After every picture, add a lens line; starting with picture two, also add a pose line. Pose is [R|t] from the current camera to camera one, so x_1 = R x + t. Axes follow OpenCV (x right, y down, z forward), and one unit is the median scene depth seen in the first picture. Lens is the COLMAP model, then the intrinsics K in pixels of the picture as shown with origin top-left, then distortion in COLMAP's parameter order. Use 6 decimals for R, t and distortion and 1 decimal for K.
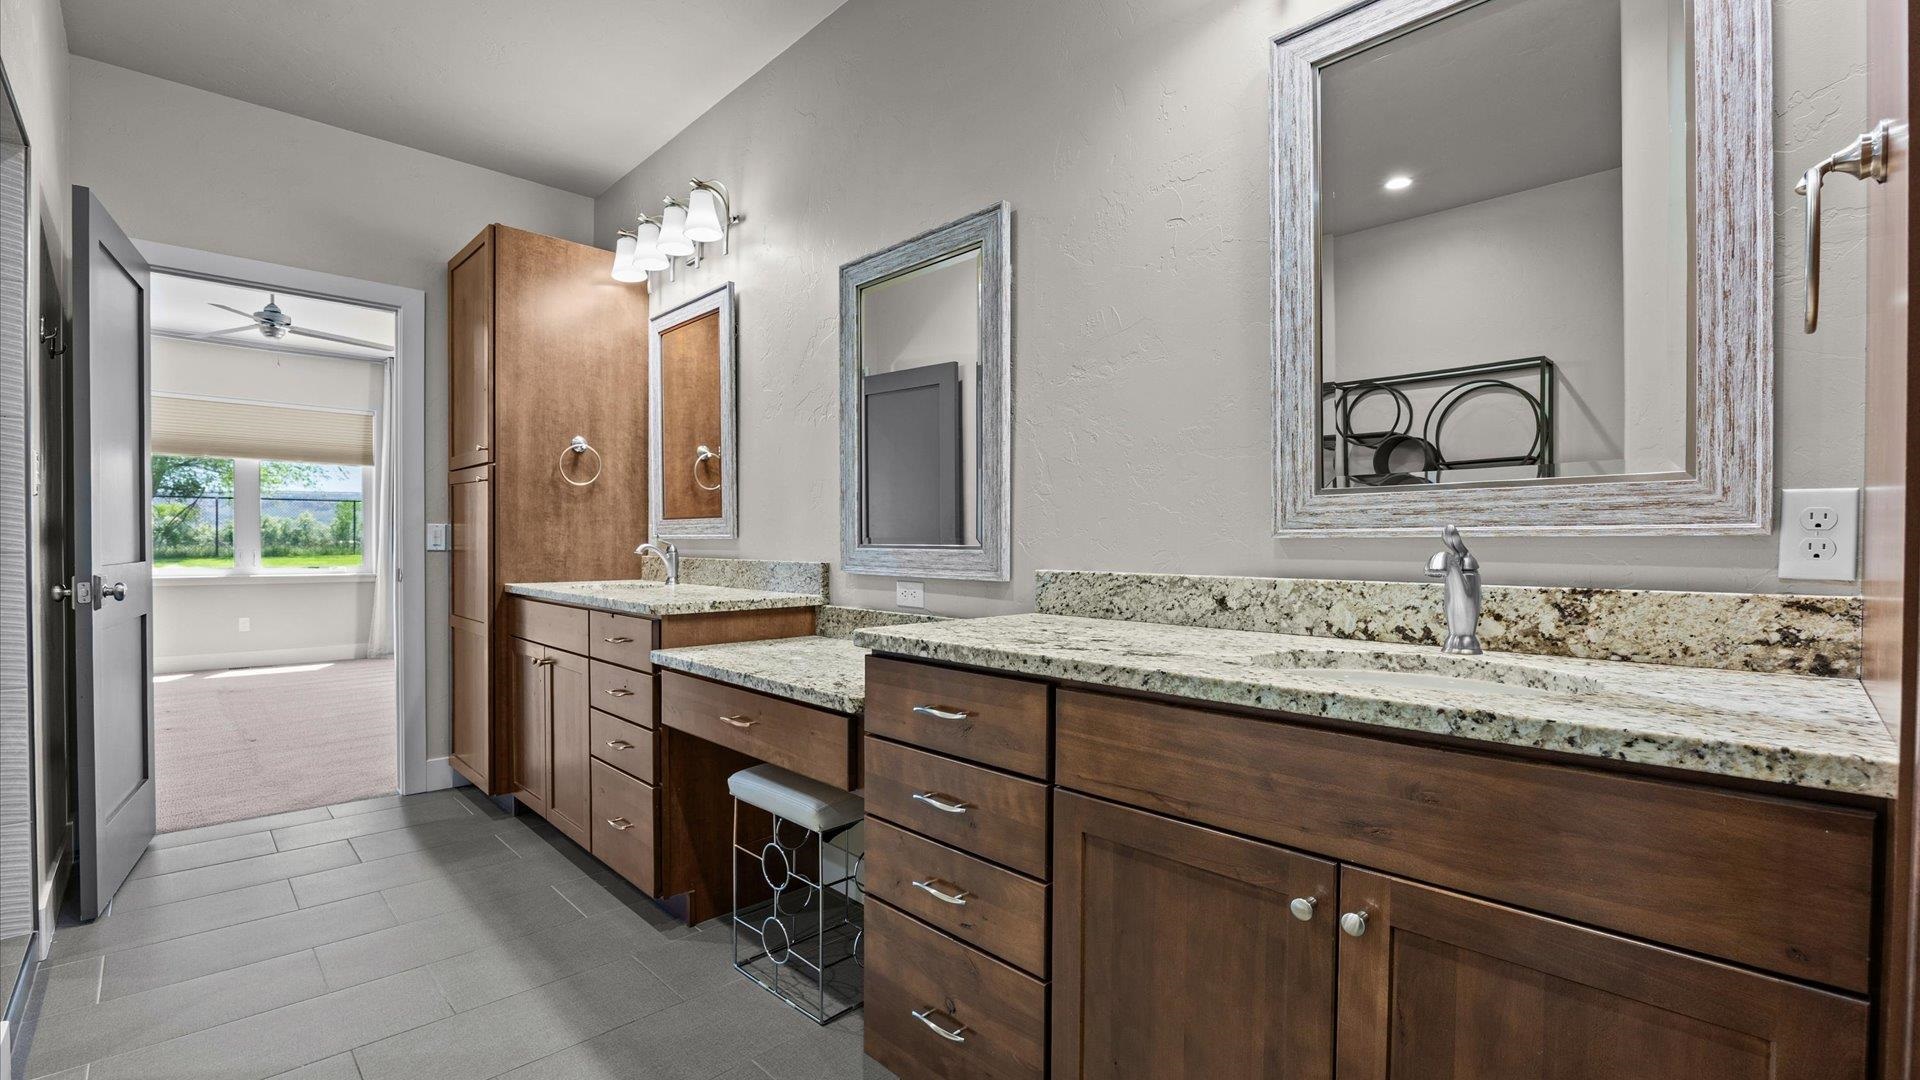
lens RADIAL K [[813.7, 0, 954.7], [0, 813.7, 541.6], [0, 0, 1]] dist [-0.016600, -0.000072]
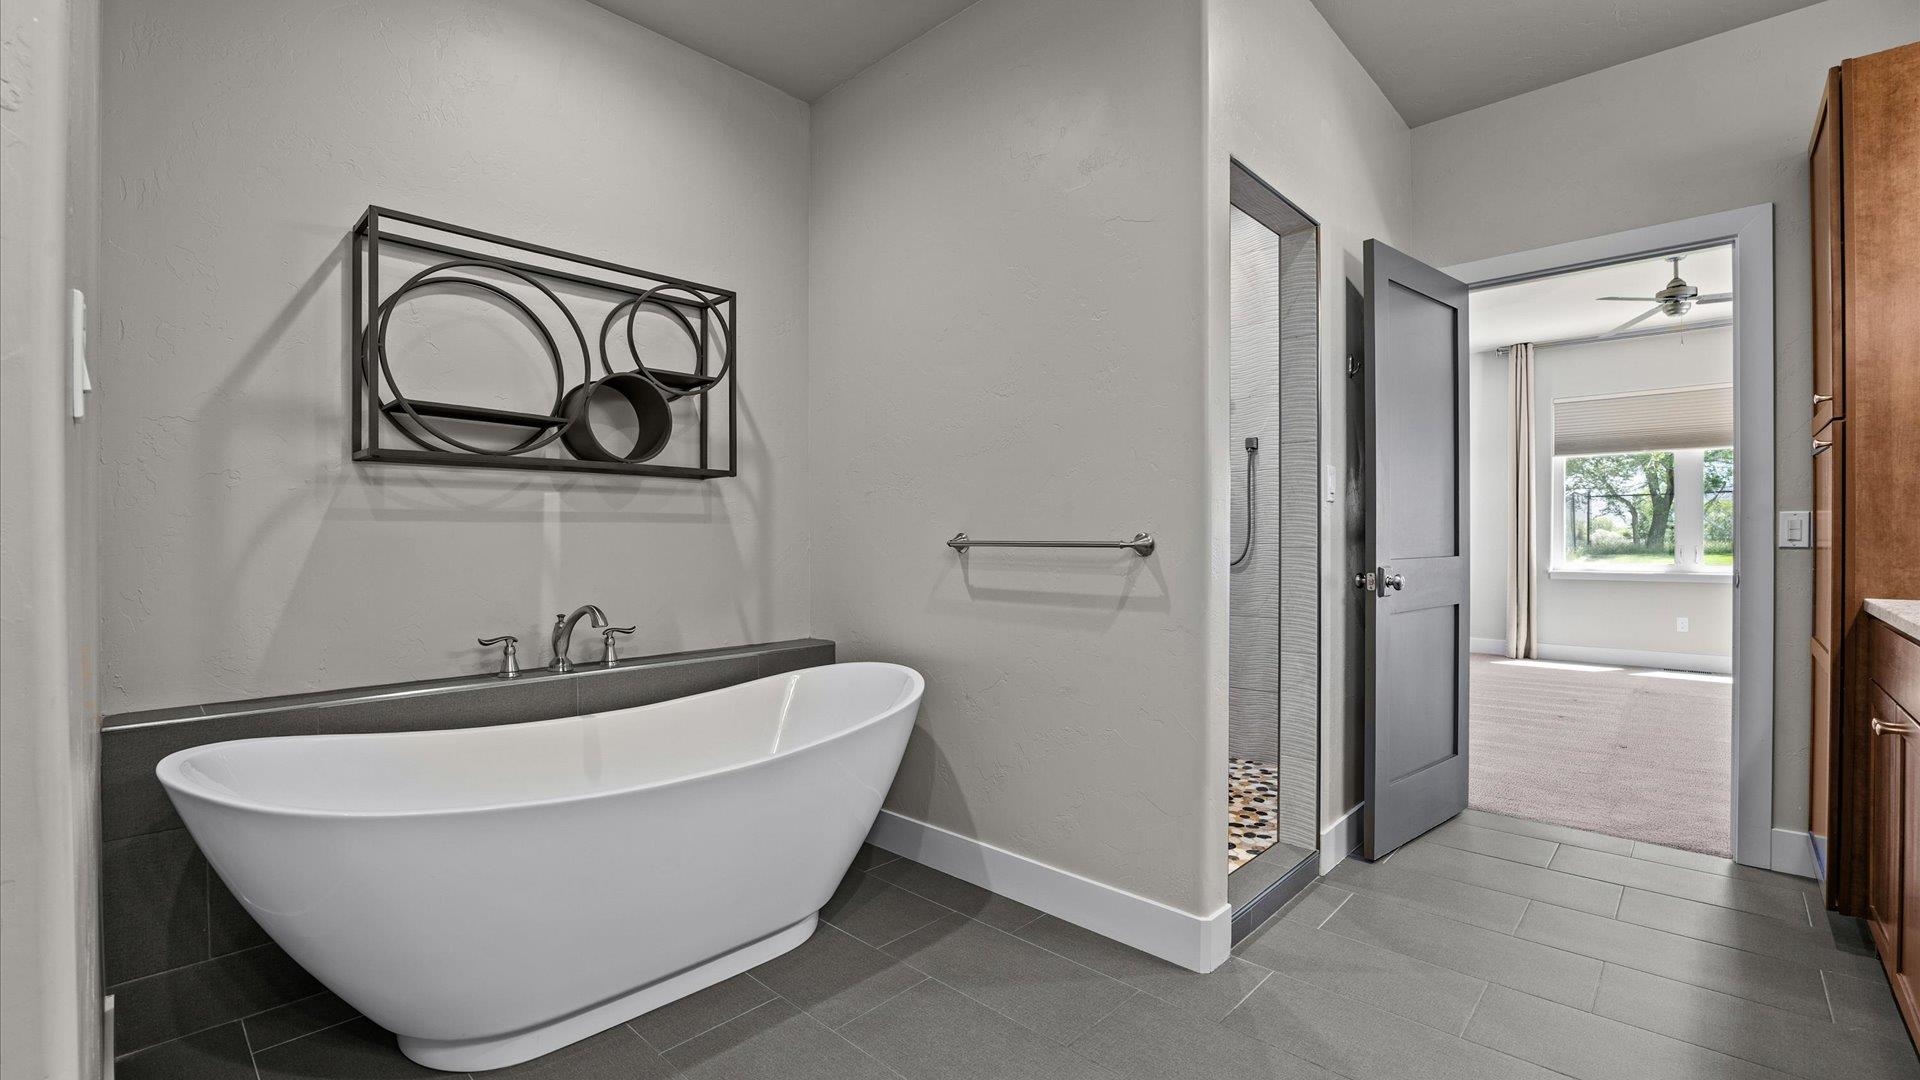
lens RADIAL K [[813.7, 0, 954.7], [0, 813.7, 541.6], [0, 0, 1]] dist [-0.016600, -0.000072]
pose [[0.033350, -0.002458, -0.999441, 0.064181], [0.007615, 0.999969, -0.002205, 0.001447], [0.999415, -0.007537, 0.033368, 0.235279]]
